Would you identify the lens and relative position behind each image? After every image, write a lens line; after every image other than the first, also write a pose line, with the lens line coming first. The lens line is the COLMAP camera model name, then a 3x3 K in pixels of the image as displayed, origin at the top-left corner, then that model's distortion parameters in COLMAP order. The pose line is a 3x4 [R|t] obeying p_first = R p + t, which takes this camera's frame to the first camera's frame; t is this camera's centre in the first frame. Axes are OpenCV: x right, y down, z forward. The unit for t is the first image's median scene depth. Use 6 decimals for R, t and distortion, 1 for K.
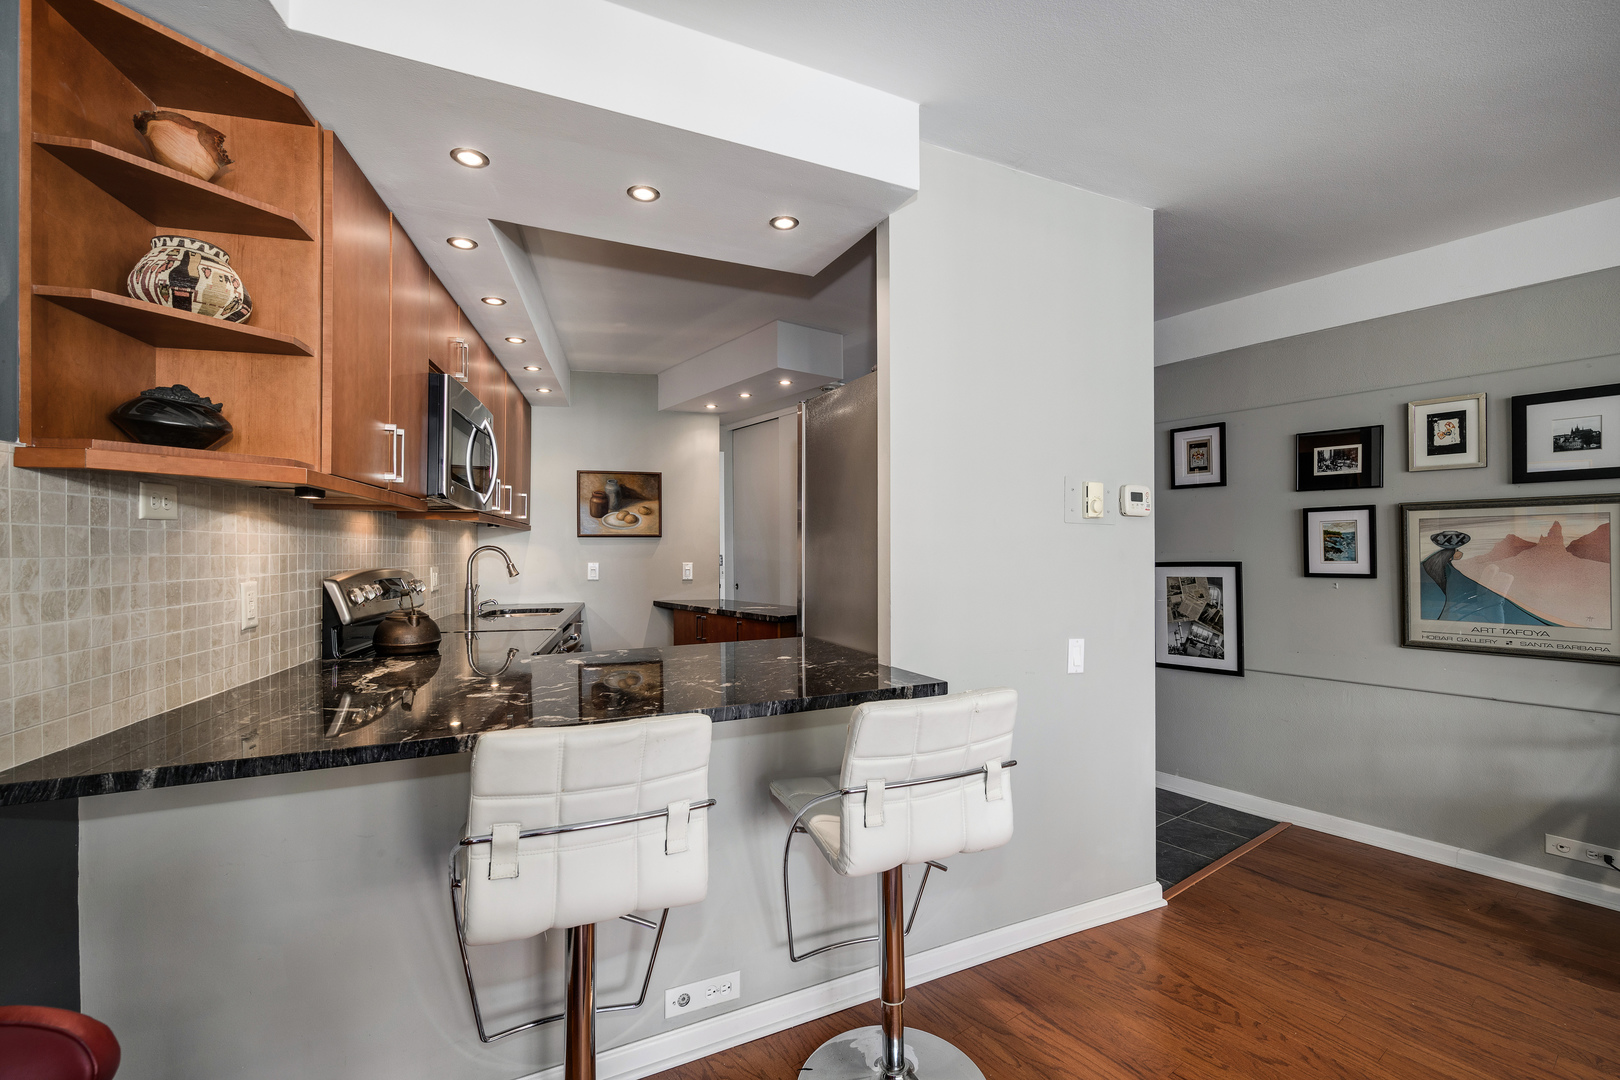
lens RADIAL K [[692.8, 0, 819.6], [0, 692.8, 545.4], [0, 0, 1]] dist [0.001121, -0.000187]
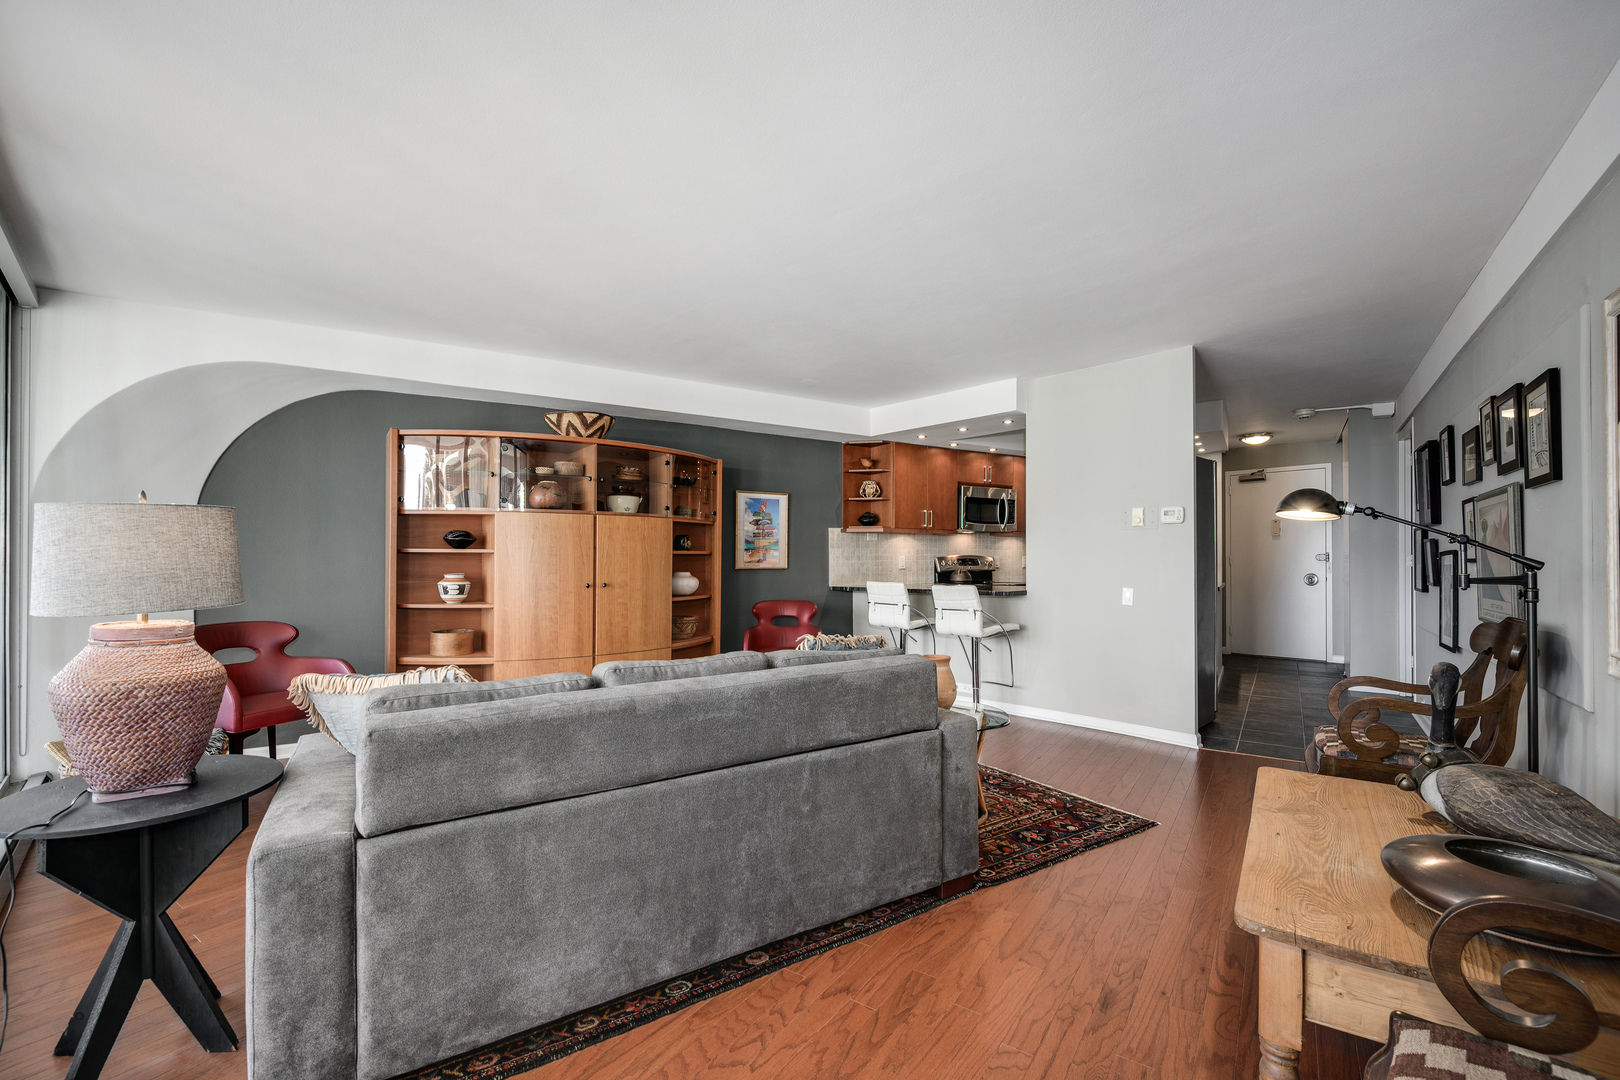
lens RADIAL K [[692.8, 0, 807.2], [0, 692.8, 549.7], [0, 0, 1]] dist [0.001121, -0.000187]
pose [[0.308167, -0.009337, -0.951287, 1.503938], [0.005223, 0.999953, -0.008123, 0.027035], [0.951318, -0.002465, 0.308201, -0.363120]]
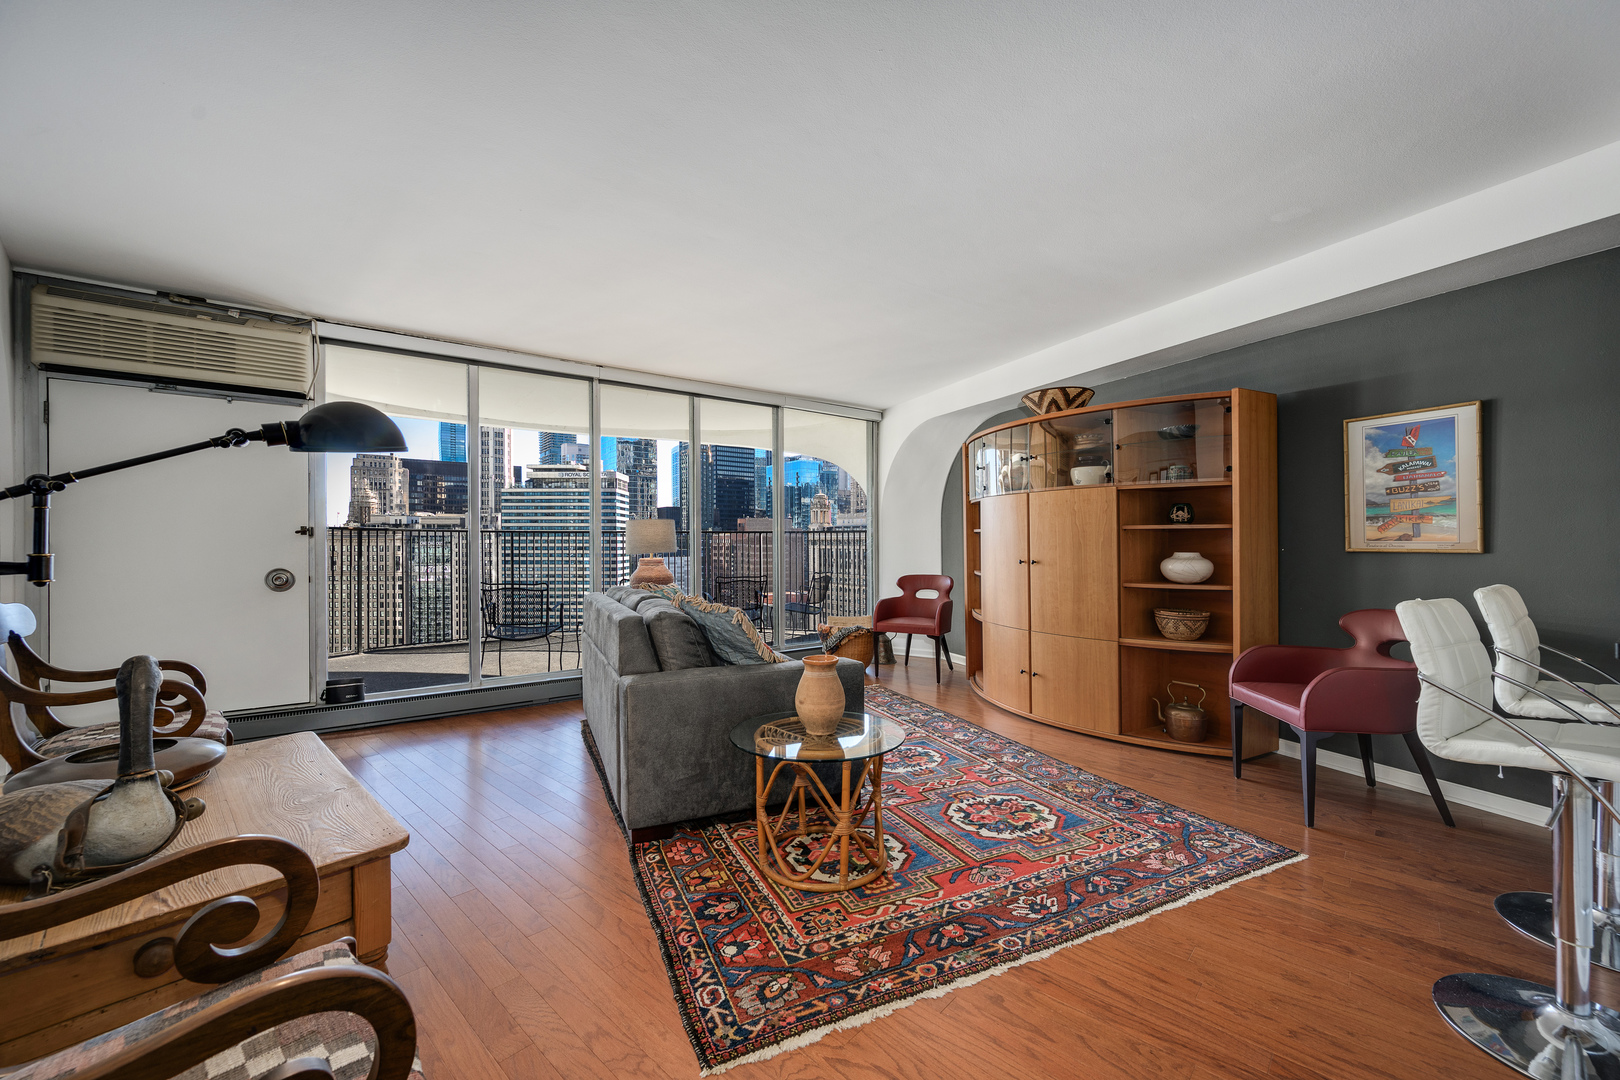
lens RADIAL K [[638.6, 0, 816.9], [0, 638.6, 546.1], [0, 0, 1]] dist [-0.004185, 0.000994]
pose [[-0.985169, 0.005628, -0.171493, 0.693127], [0.005502, 0.999984, 0.001211, 0.048663], [0.171498, 0.000250, -0.985185, 0.890414]]
